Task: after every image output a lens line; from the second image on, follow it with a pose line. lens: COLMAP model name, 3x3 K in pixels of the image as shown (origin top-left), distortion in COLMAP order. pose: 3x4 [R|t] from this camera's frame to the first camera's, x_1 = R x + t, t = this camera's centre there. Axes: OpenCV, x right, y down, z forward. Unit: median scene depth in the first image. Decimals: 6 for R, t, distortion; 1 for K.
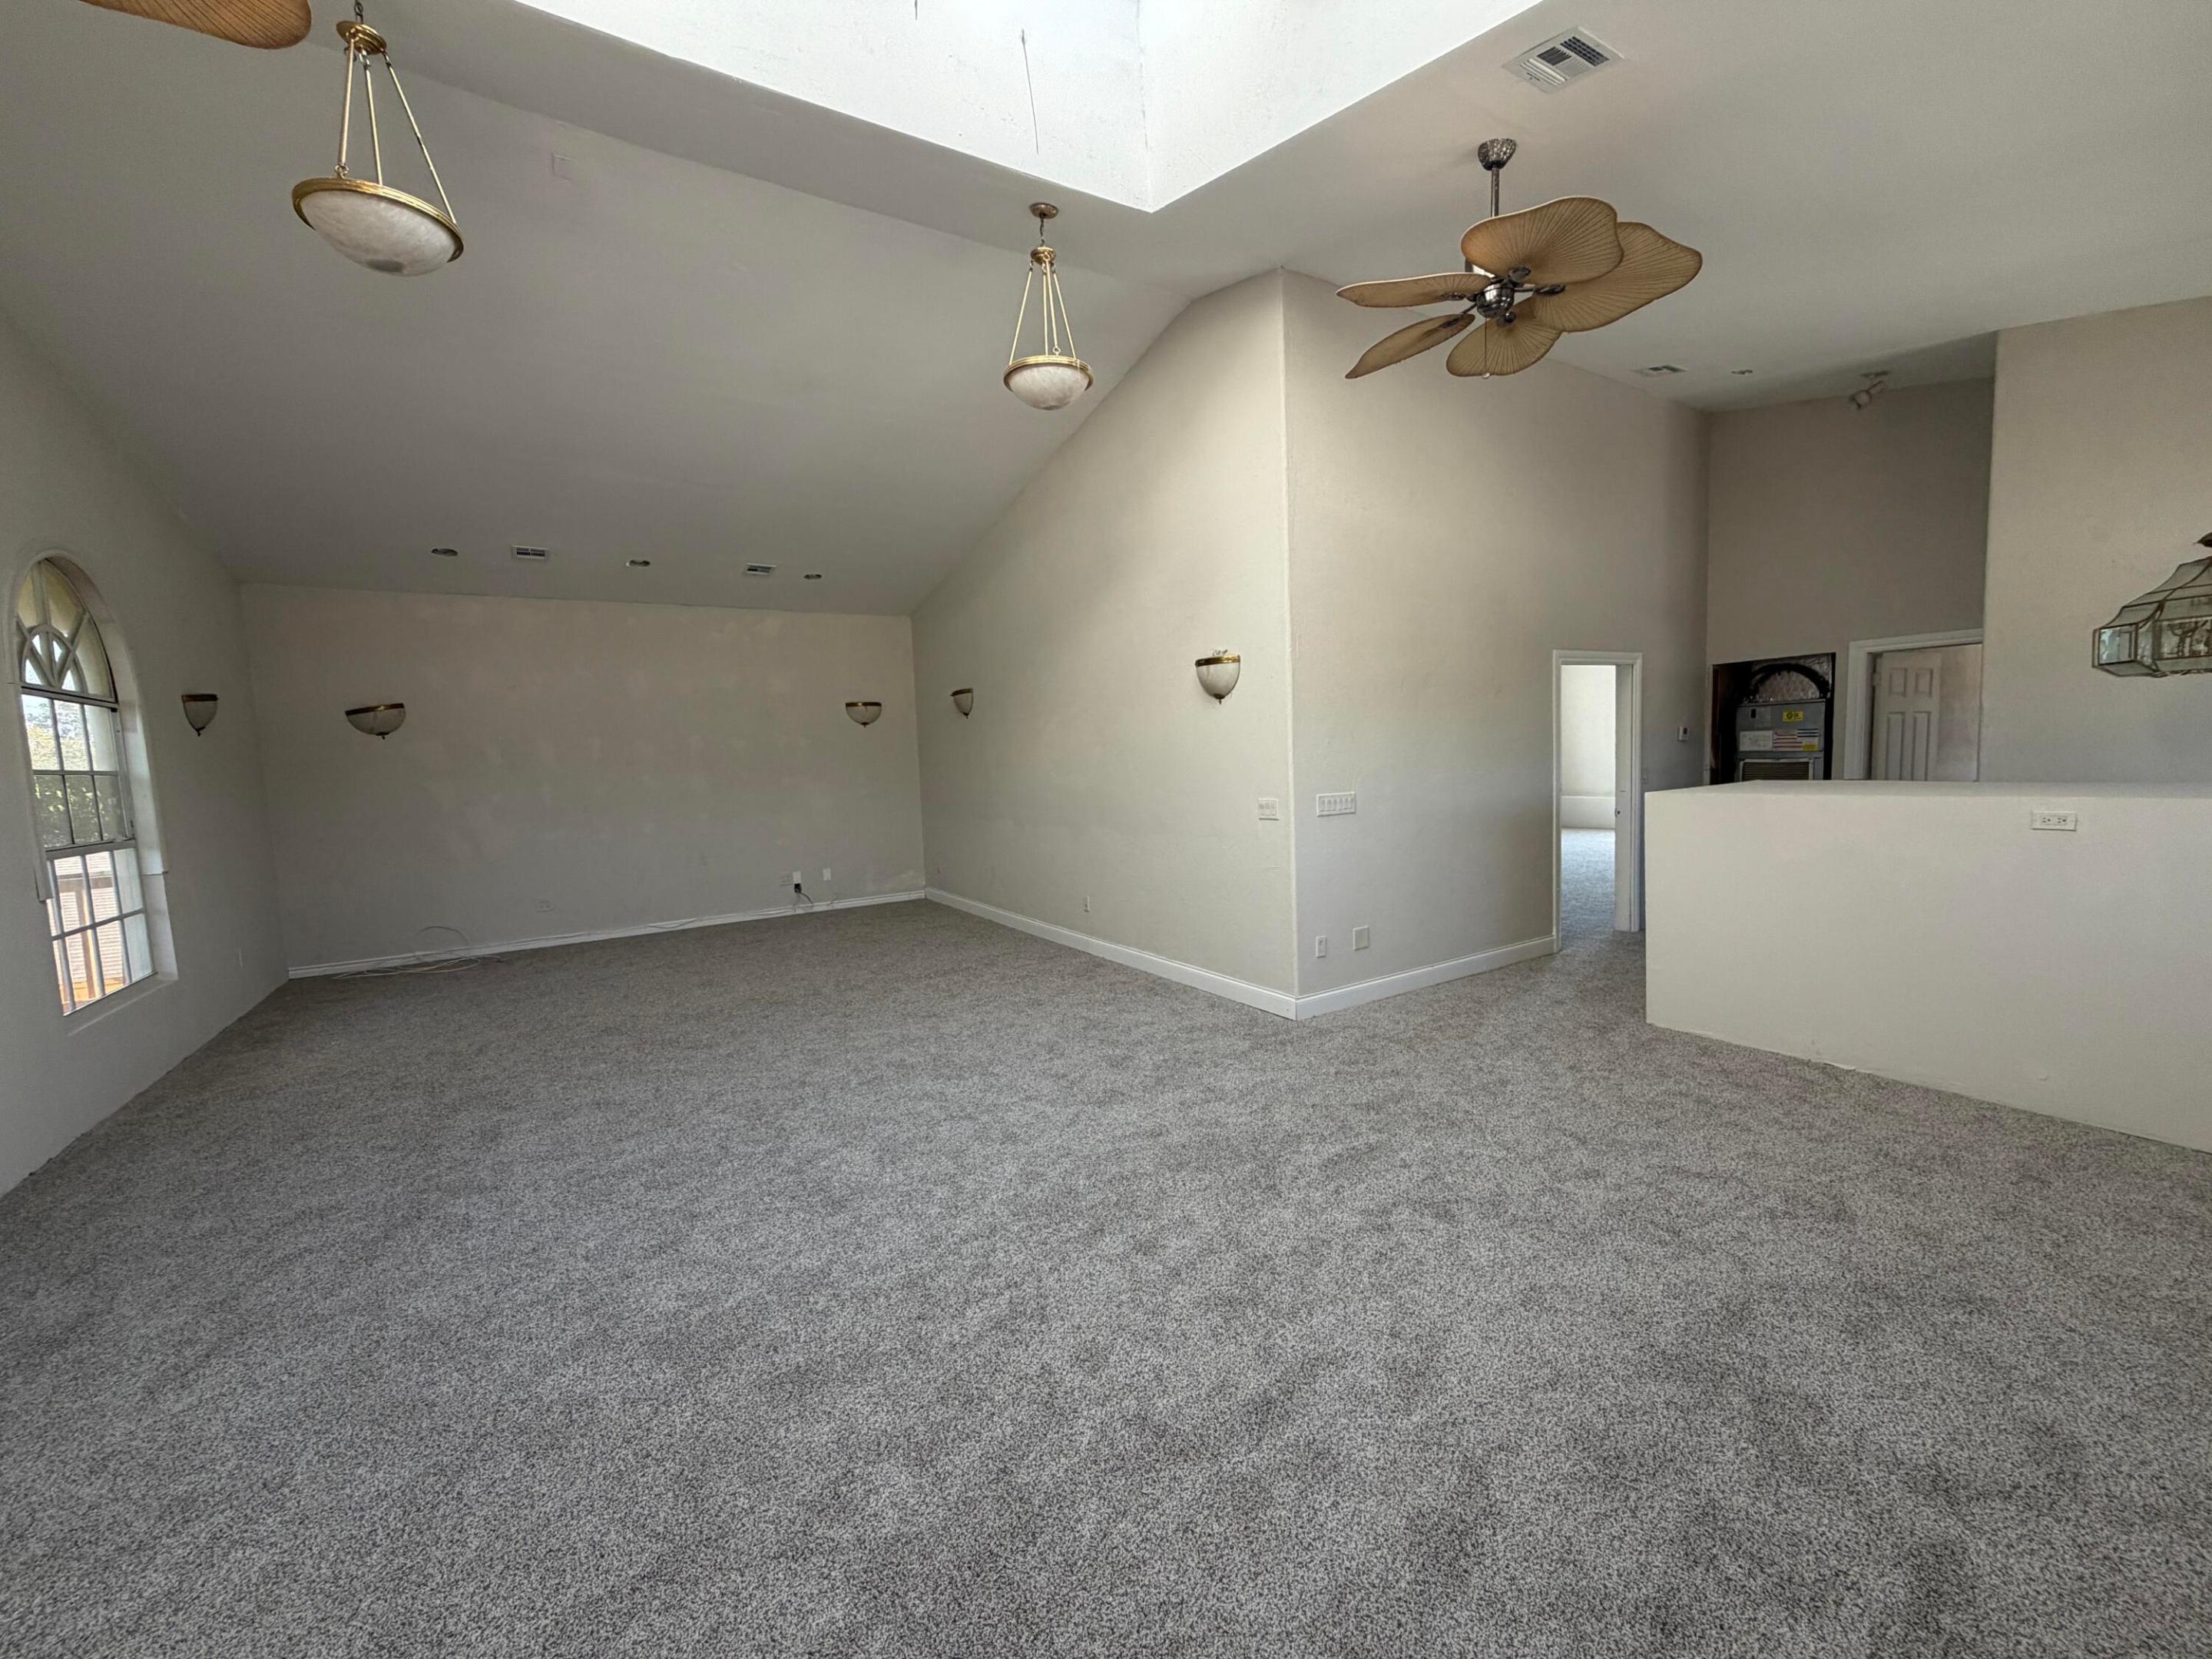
lens RADIAL K [[882.2, 0, 1100.5], [0, 882.2, 830.6], [0, 0, 1]] dist [-0.000288, 0.000536]
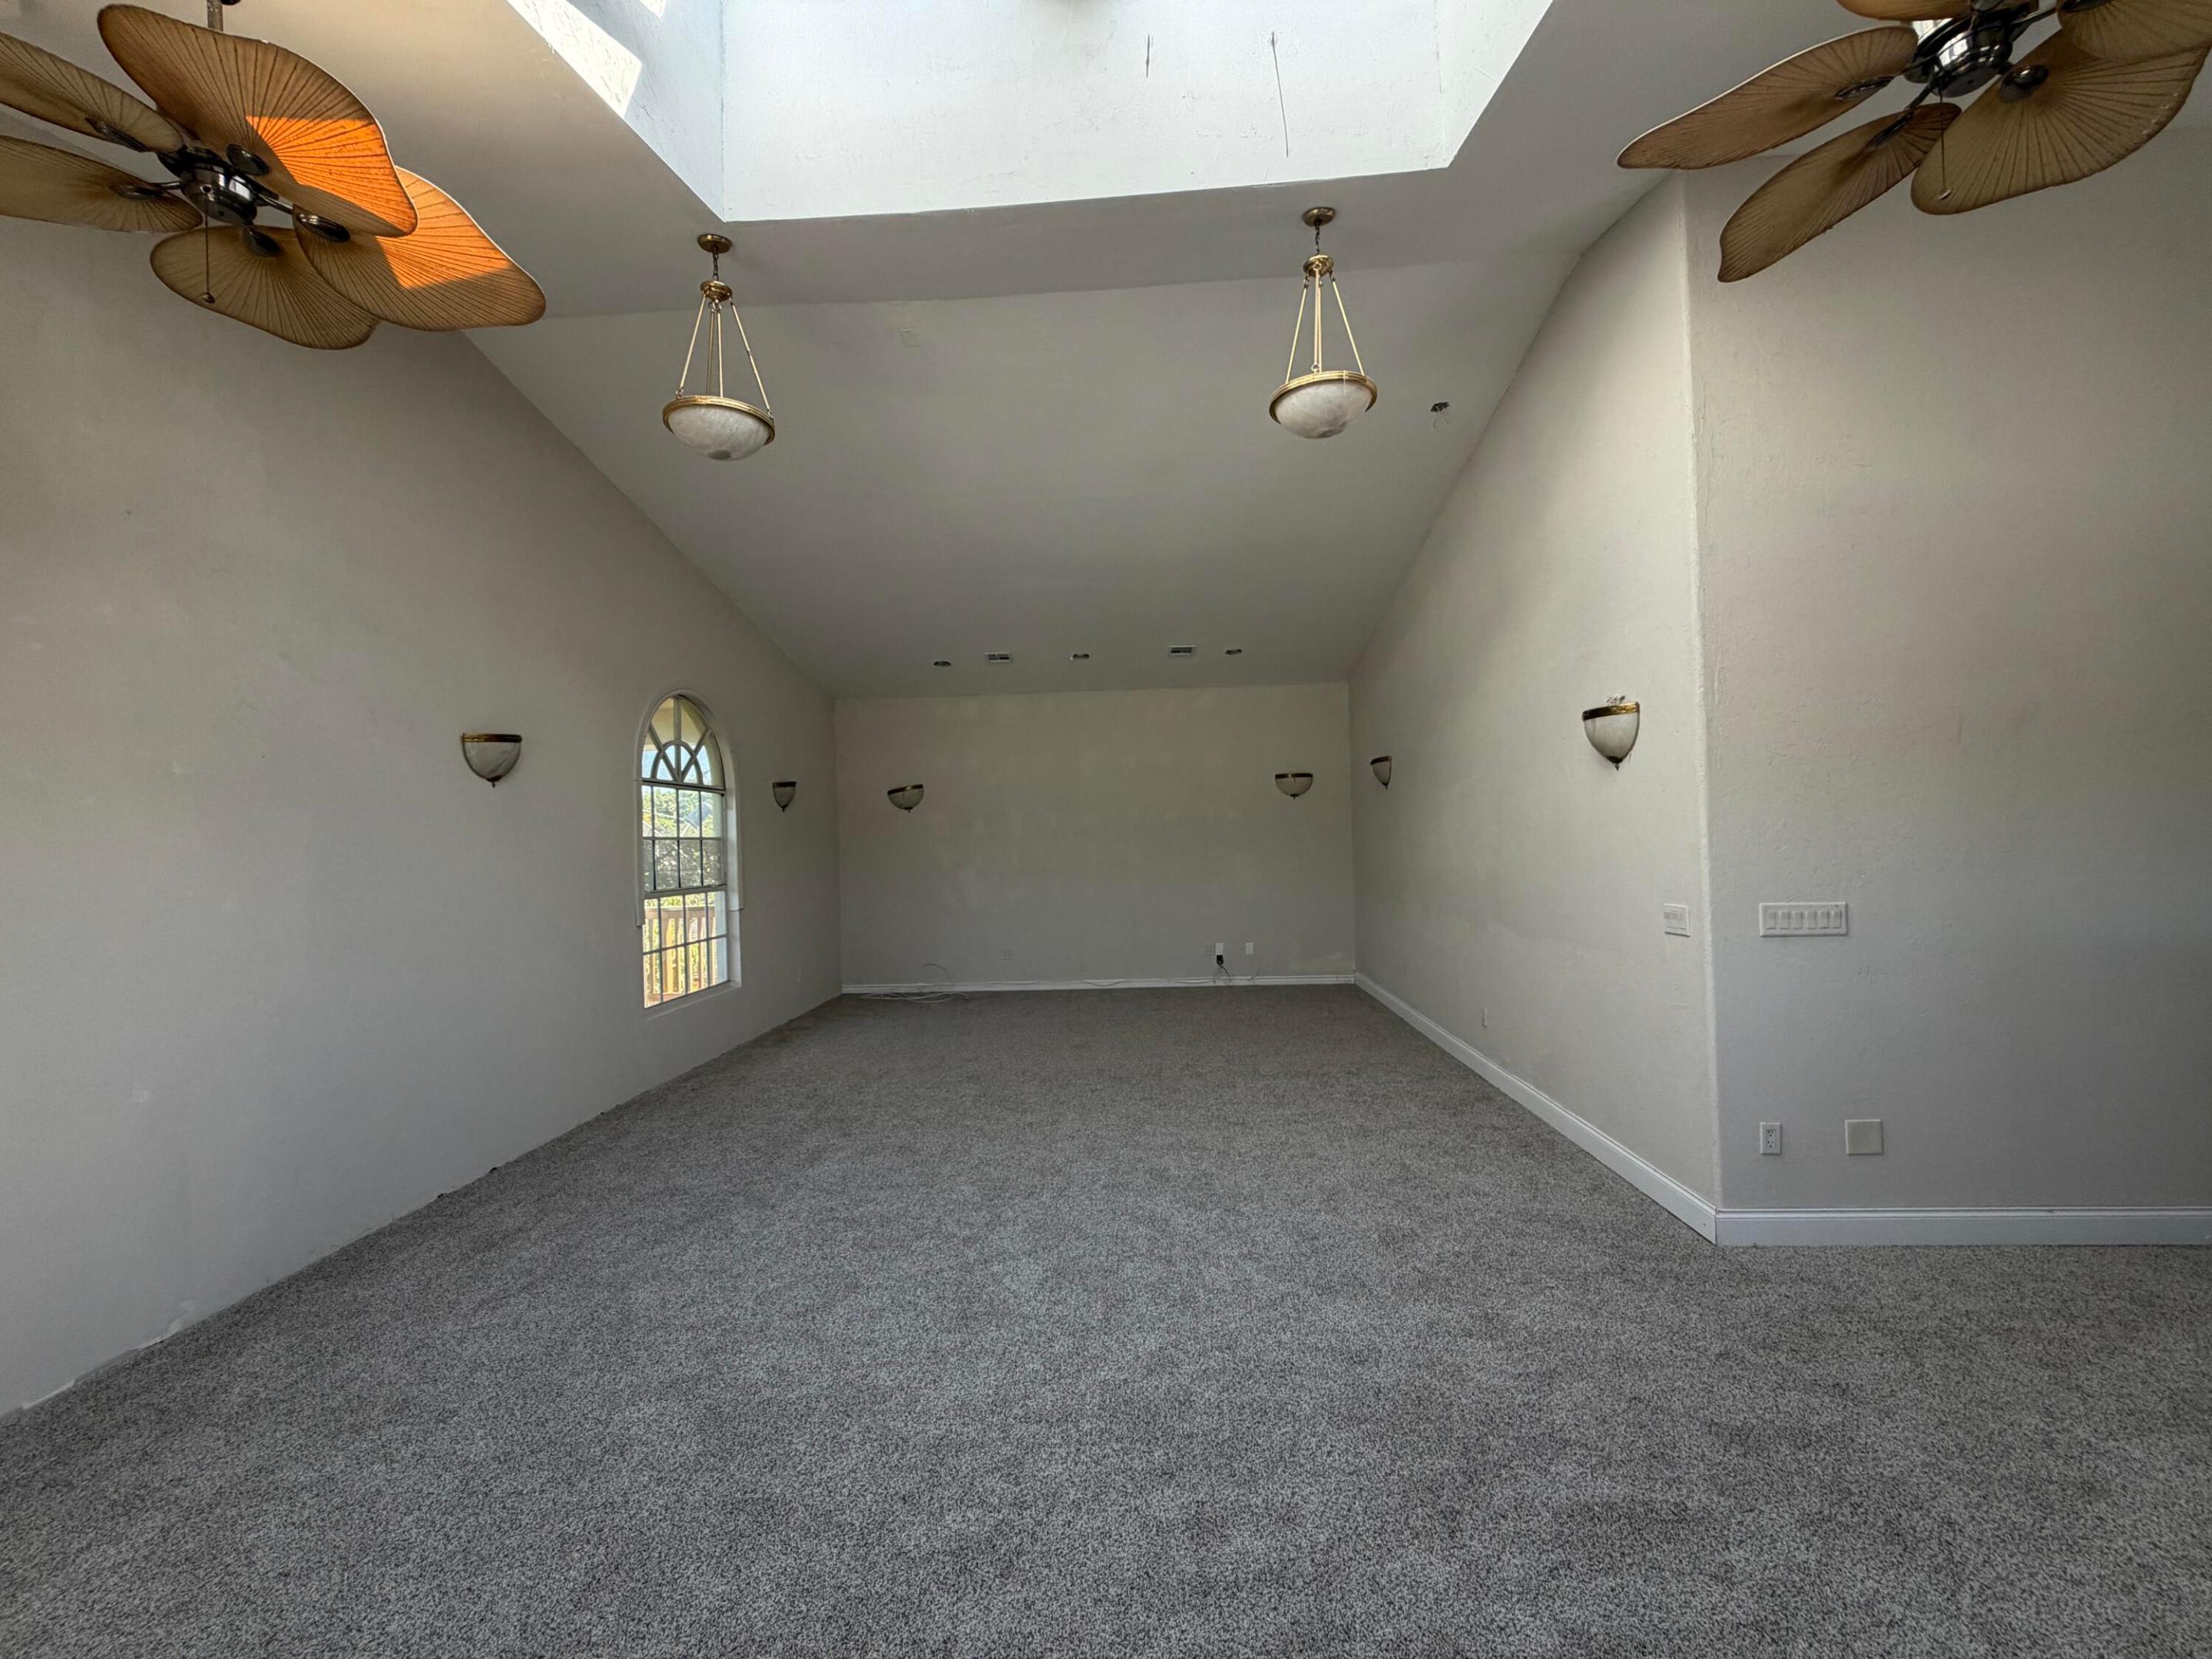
lens RADIAL K [[882.2, 0, 1100.6], [0, 882.2, 830.4], [0, 0, 1]] dist [-0.000288, 0.000536]
pose [[0.819560, 0.012309, -0.572862, 0.213570], [-0.055106, 0.996828, -0.057417, -0.029050], [0.570338, 0.078624, 0.817639, 0.170870]]
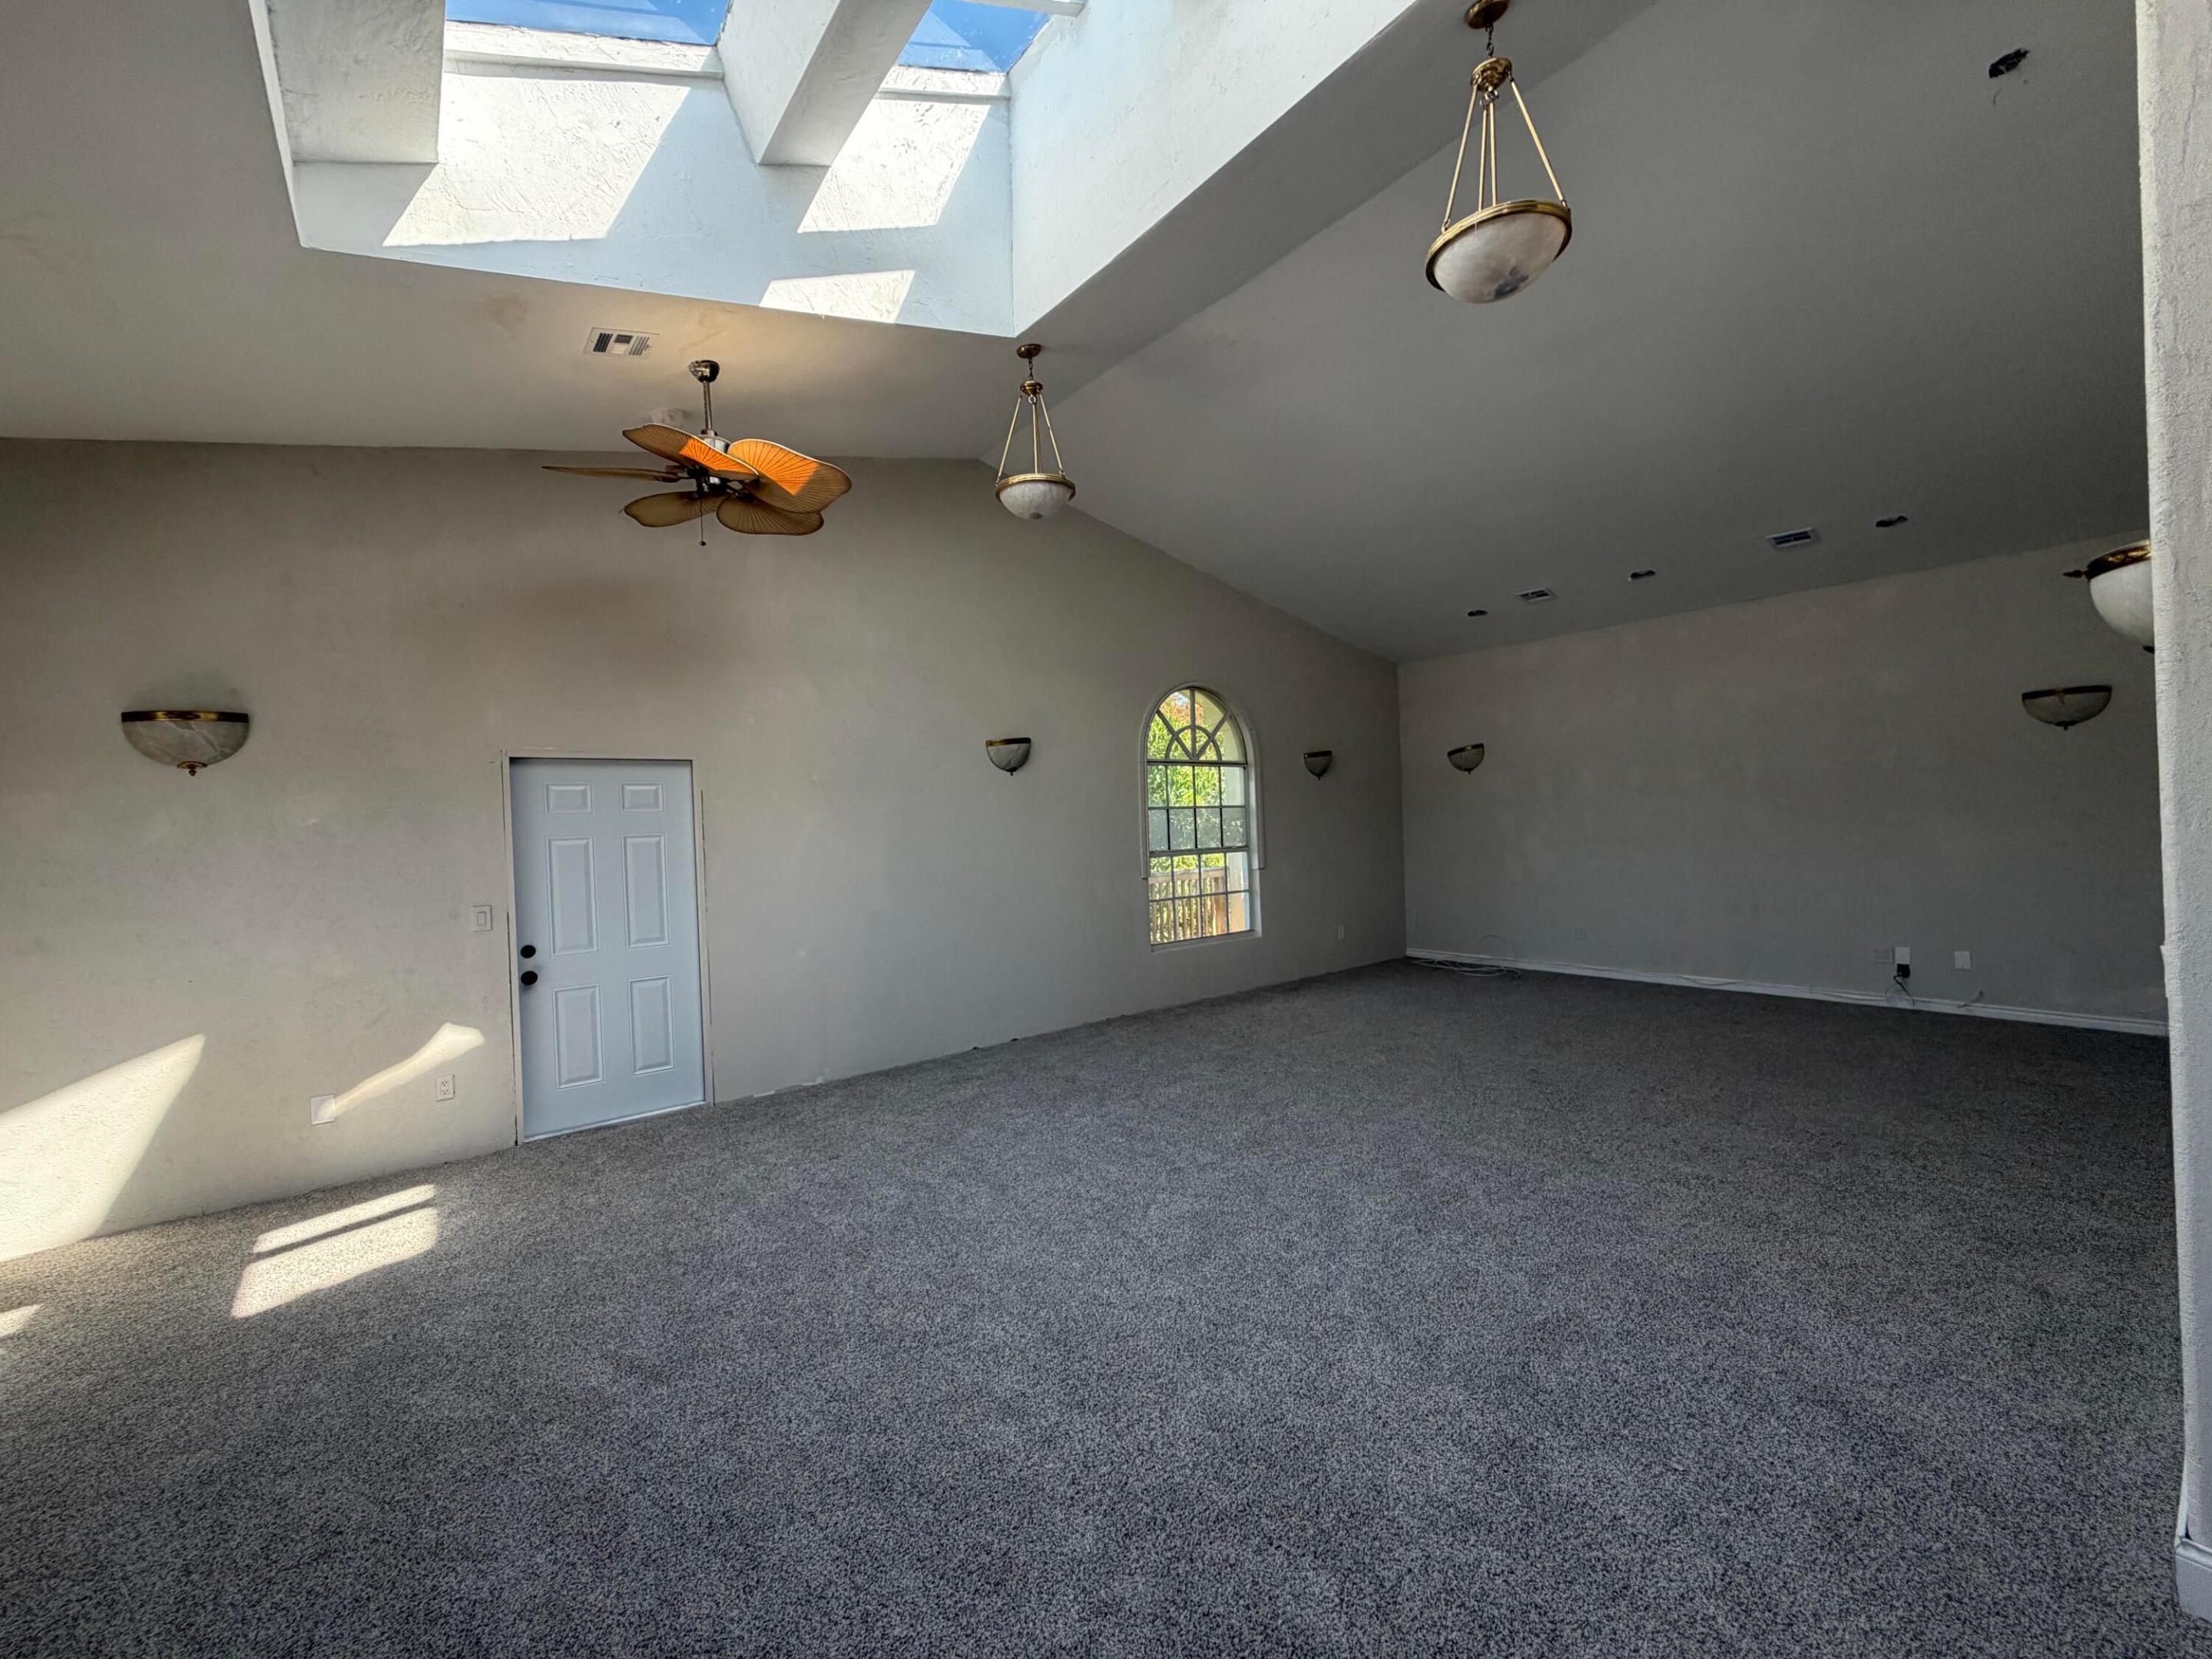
lens RADIAL K [[882.2, 0, 1102.5], [0, 882.2, 827.9], [0, 0, 1]] dist [-0.000288, 0.000536]
pose [[0.116076, 0.041614, -0.992368, 0.484414], [-0.054103, 0.997903, 0.035518, -0.067199], [0.991766, 0.049567, 0.118084, 0.530155]]
